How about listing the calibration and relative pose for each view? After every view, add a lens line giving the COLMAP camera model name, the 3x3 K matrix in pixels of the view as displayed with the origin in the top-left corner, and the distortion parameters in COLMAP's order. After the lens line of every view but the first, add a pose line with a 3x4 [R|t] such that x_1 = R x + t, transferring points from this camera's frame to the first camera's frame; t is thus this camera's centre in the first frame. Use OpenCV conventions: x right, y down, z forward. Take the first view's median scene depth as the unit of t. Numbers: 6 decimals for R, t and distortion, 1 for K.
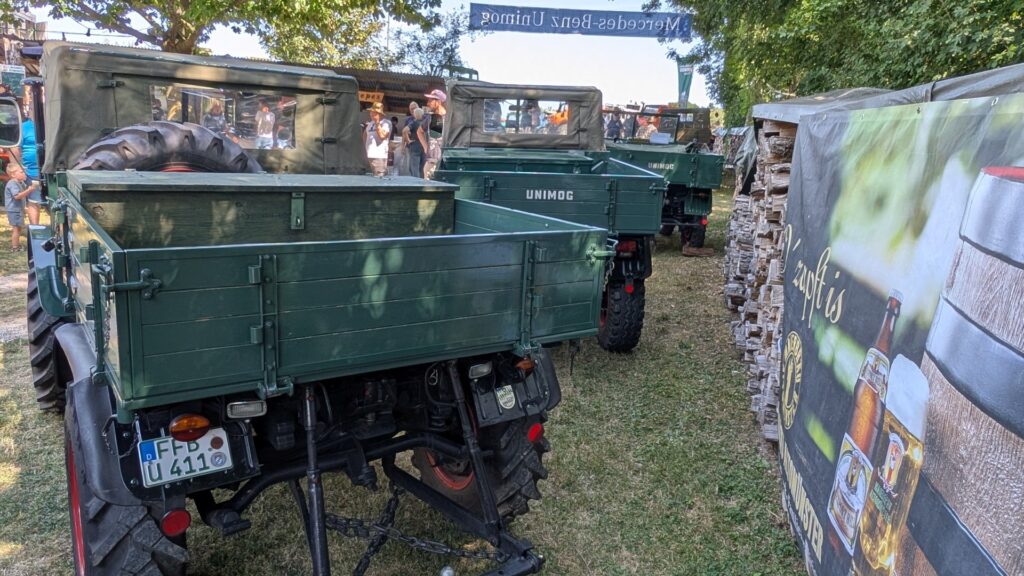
lens RADIAL K [[691.9, 0, 516.4], [0, 691.9, 292.0], [0, 0, 1]] dist [0.010483, 0.001833]
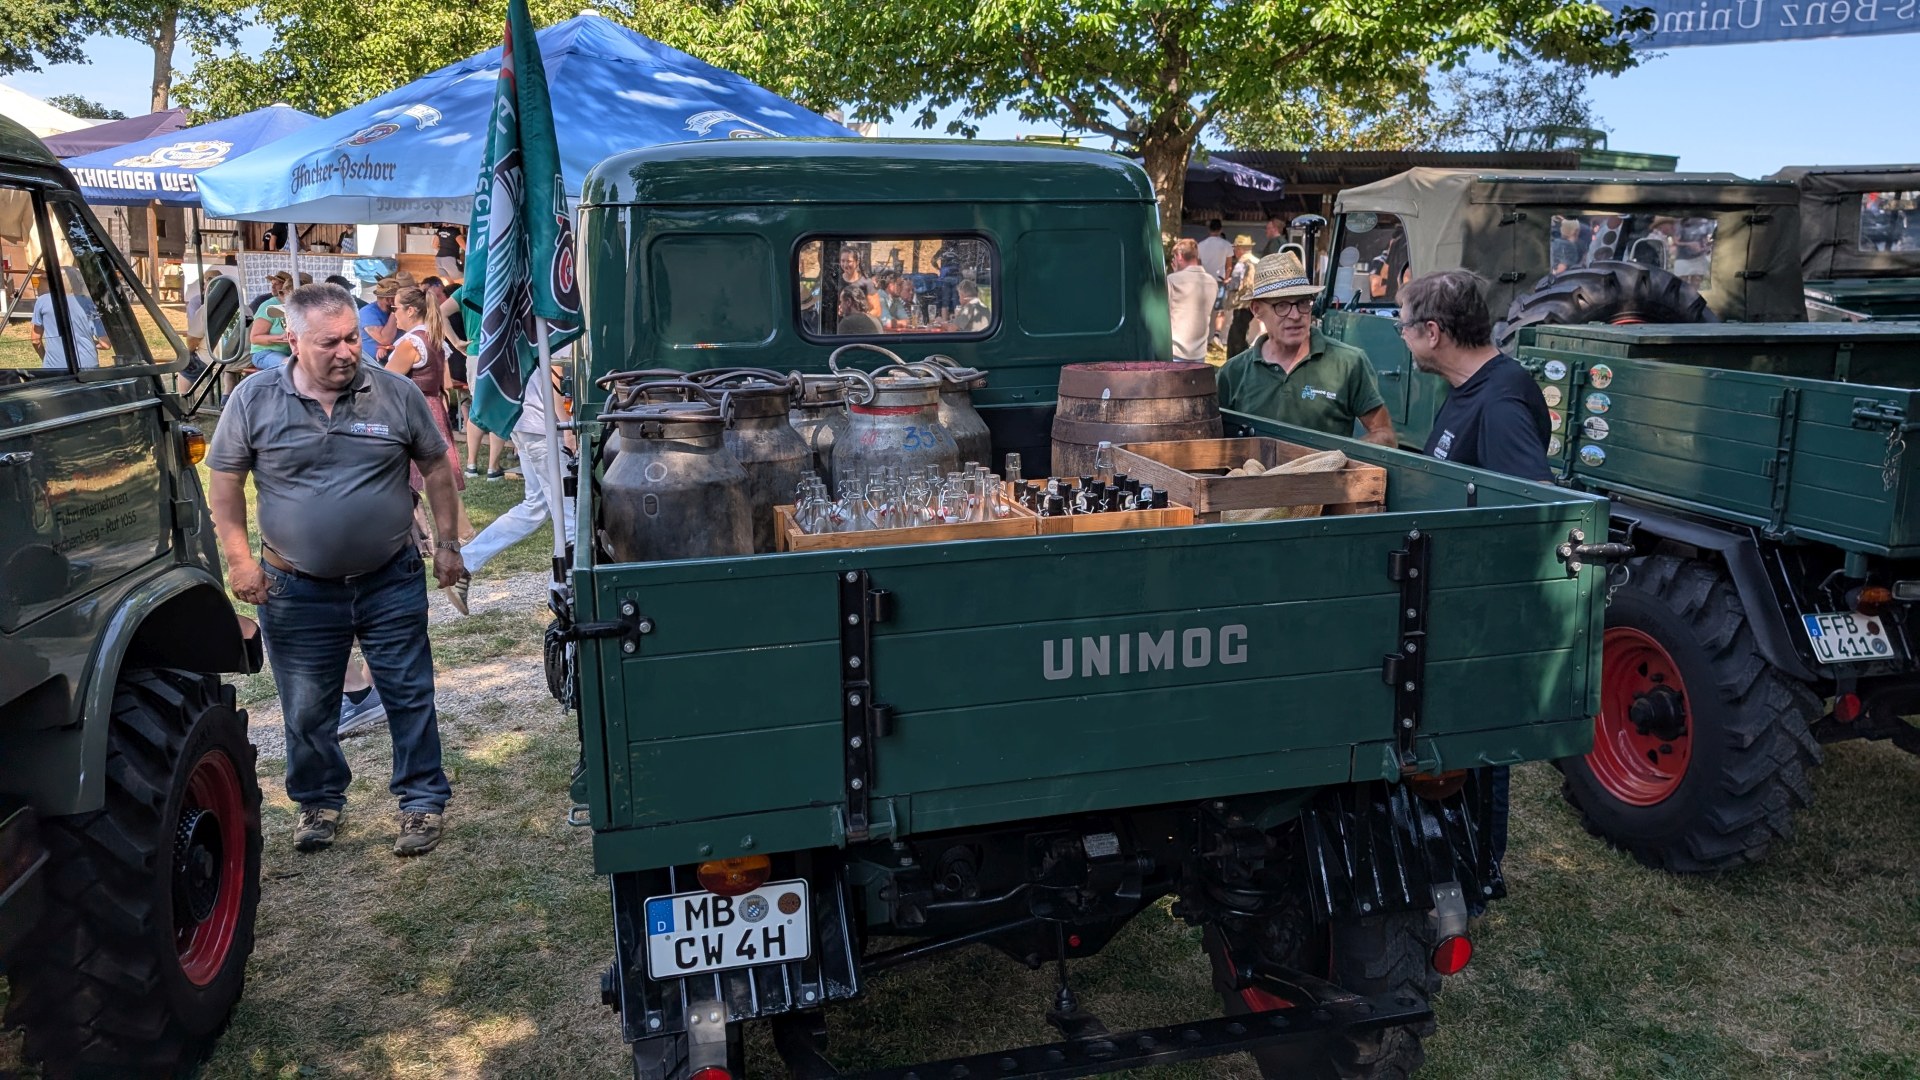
lens RADIAL K [[1389.1, 0, 995.5], [0, 1389.1, 539.5], [0, 0, 1]] dist [-0.005710, -0.001383]
pose [[0.916864, 0.022204, -0.398581, -0.409942], [-0.035611, 0.999021, -0.026263, 0.105589], [0.397607, 0.038274, 0.916757, -0.550772]]
